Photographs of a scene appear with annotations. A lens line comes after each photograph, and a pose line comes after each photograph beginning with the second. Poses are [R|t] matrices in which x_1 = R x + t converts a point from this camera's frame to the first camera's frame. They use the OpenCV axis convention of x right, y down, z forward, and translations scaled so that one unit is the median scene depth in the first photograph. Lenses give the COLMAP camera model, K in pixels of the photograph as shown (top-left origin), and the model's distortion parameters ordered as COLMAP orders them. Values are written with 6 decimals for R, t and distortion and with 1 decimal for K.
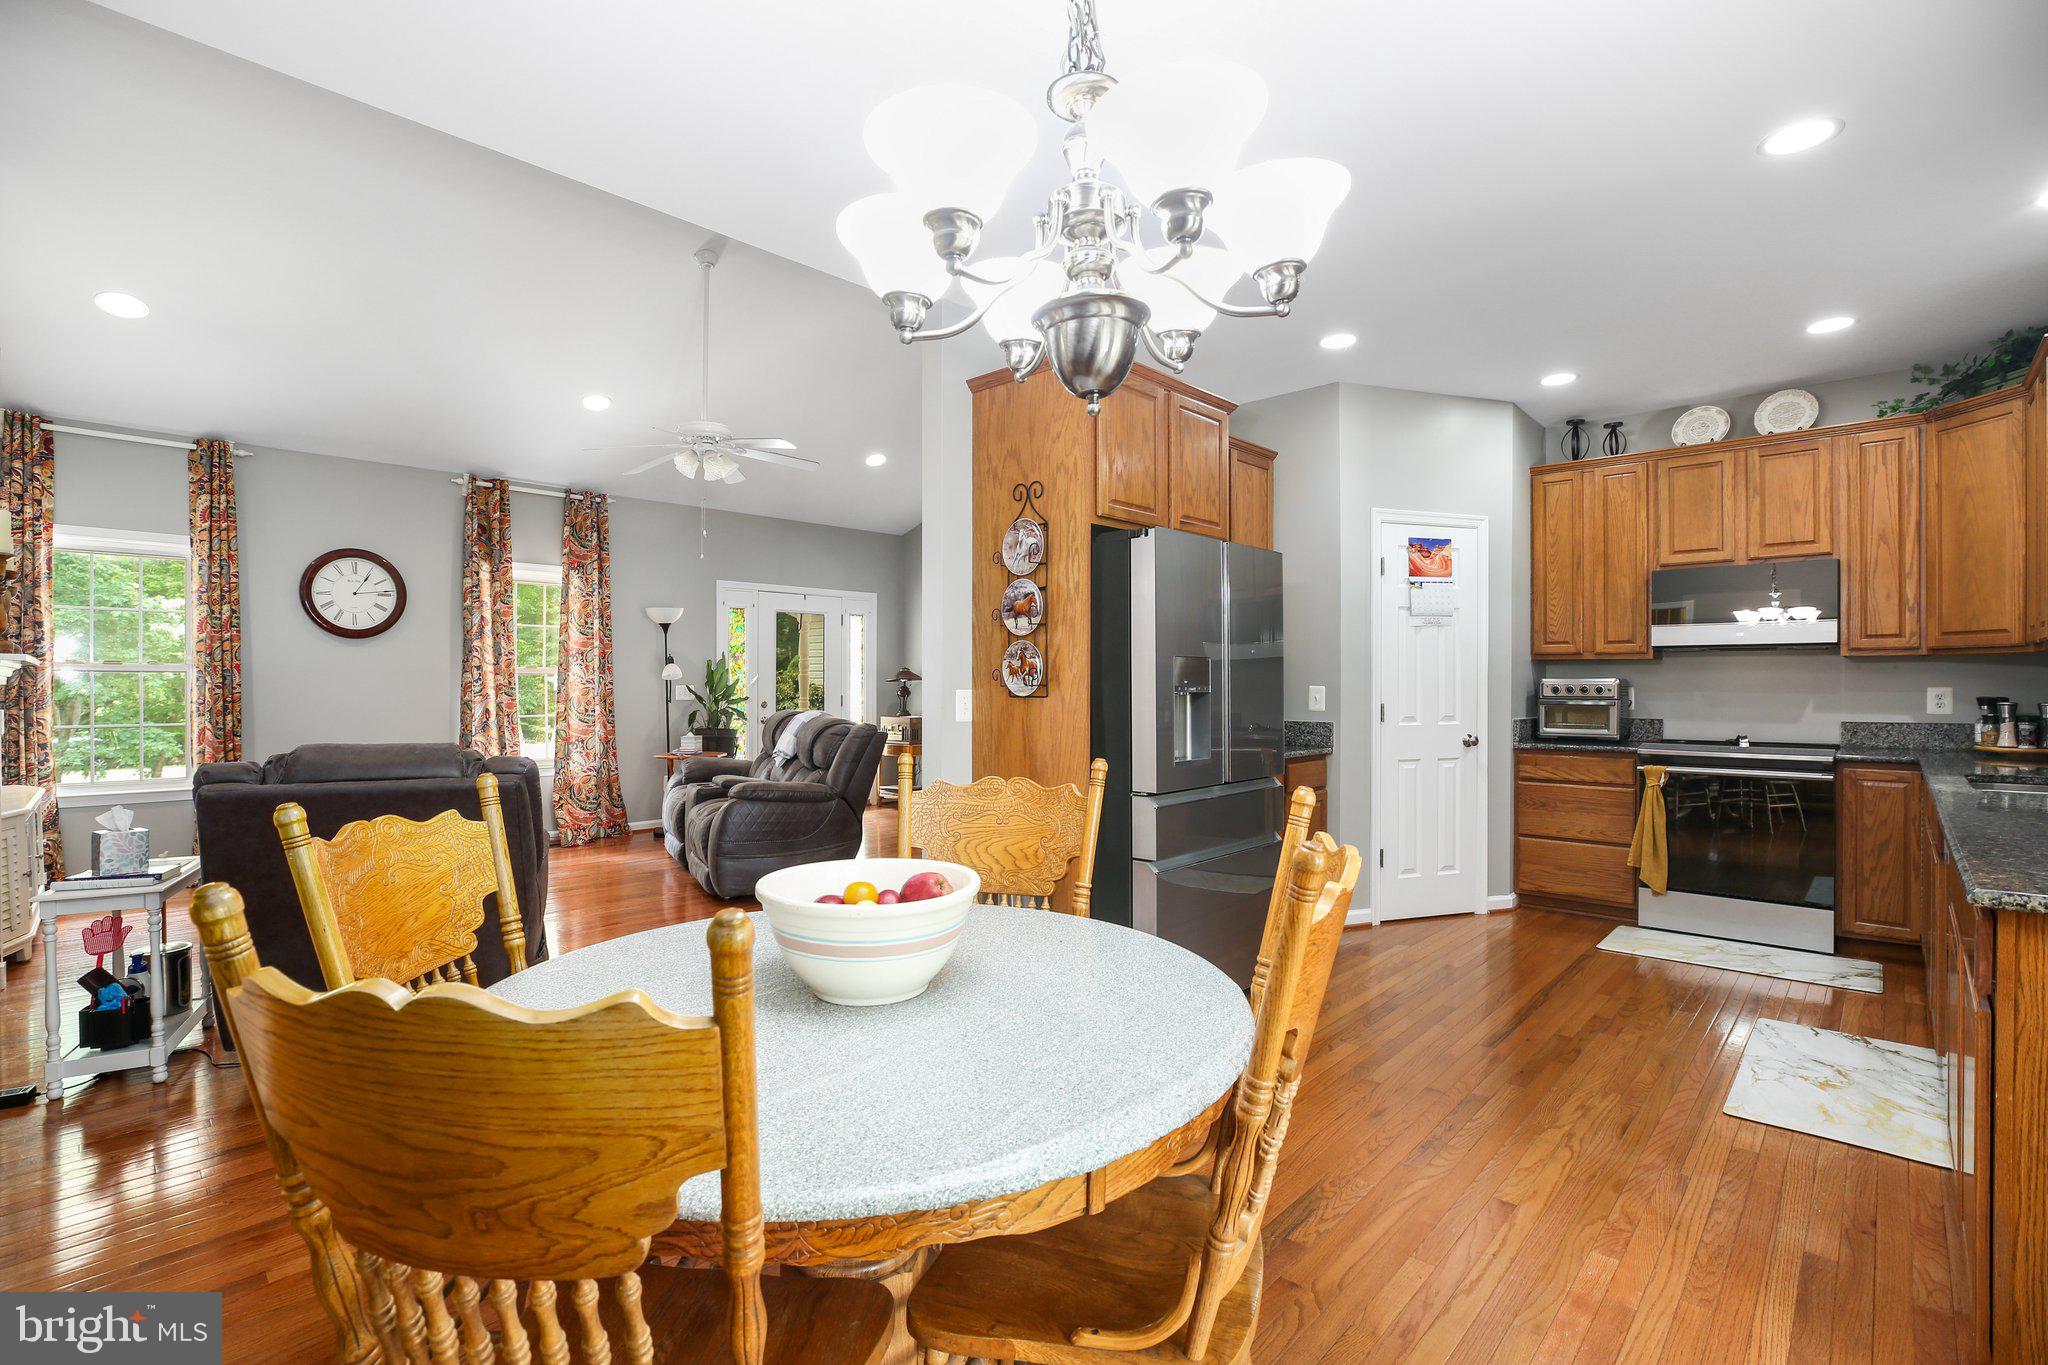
lens RADIAL K [[914.9, 0, 1024.0], [0, 914.9, 682.5], [0, 0, 1]] dist [-0.002472, -0.000859]
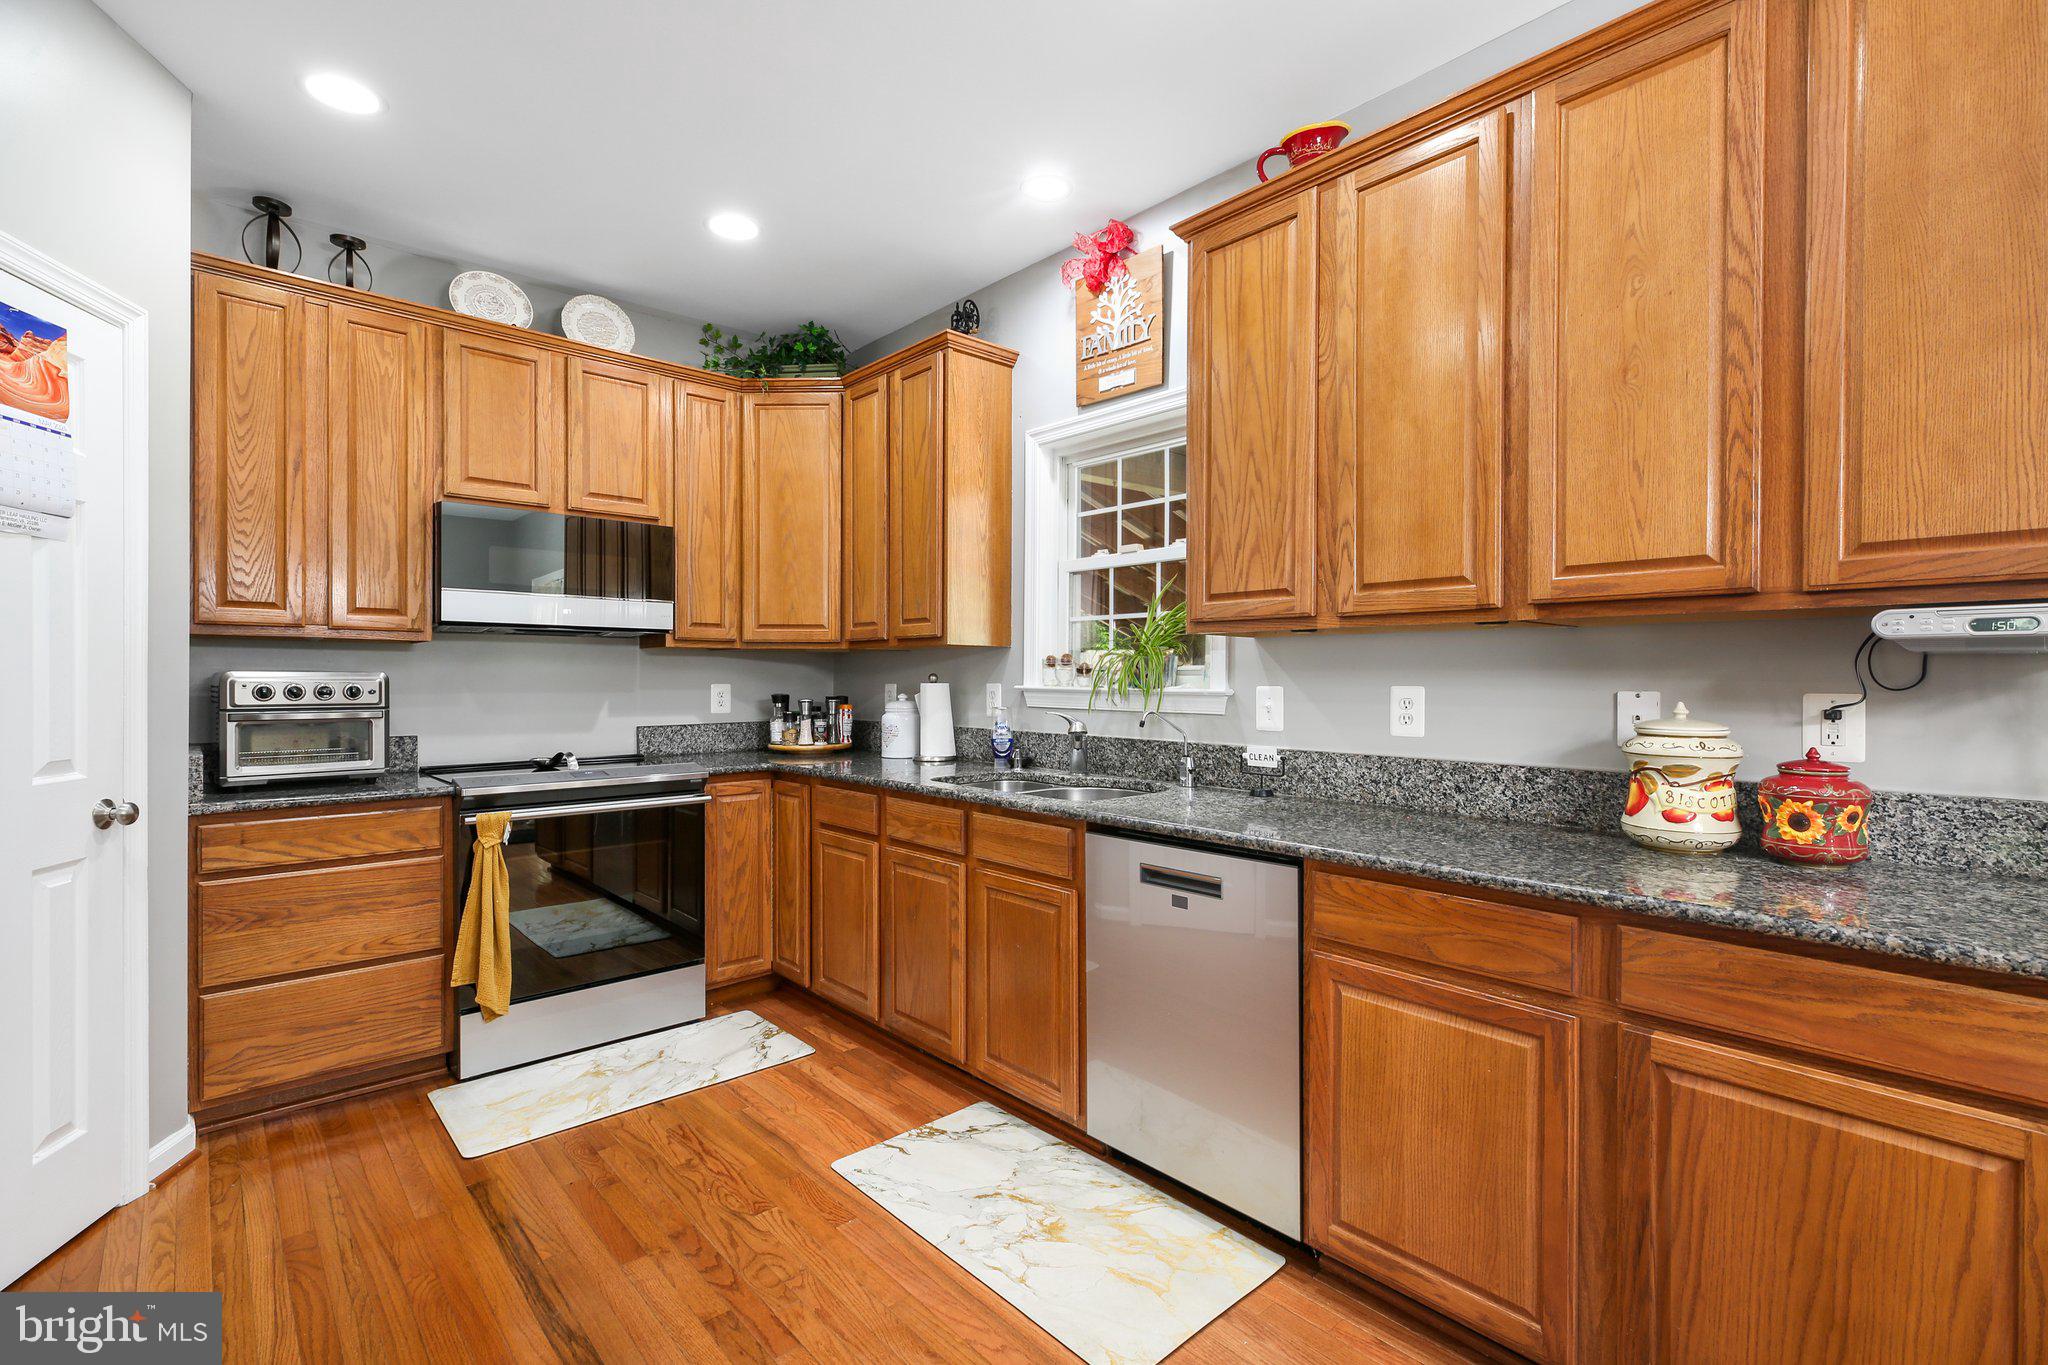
lens RADIAL K [[914.9, 0, 1024.0], [0, 914.9, 682.5], [0, 0, 1]] dist [-0.002472, -0.000859]
pose [[0.055100, -0.005627, 0.998465, 0.077910], [-0.002570, 0.999980, 0.005777, -0.002046], [-0.998478, -0.002884, 0.055084, 0.523235]]
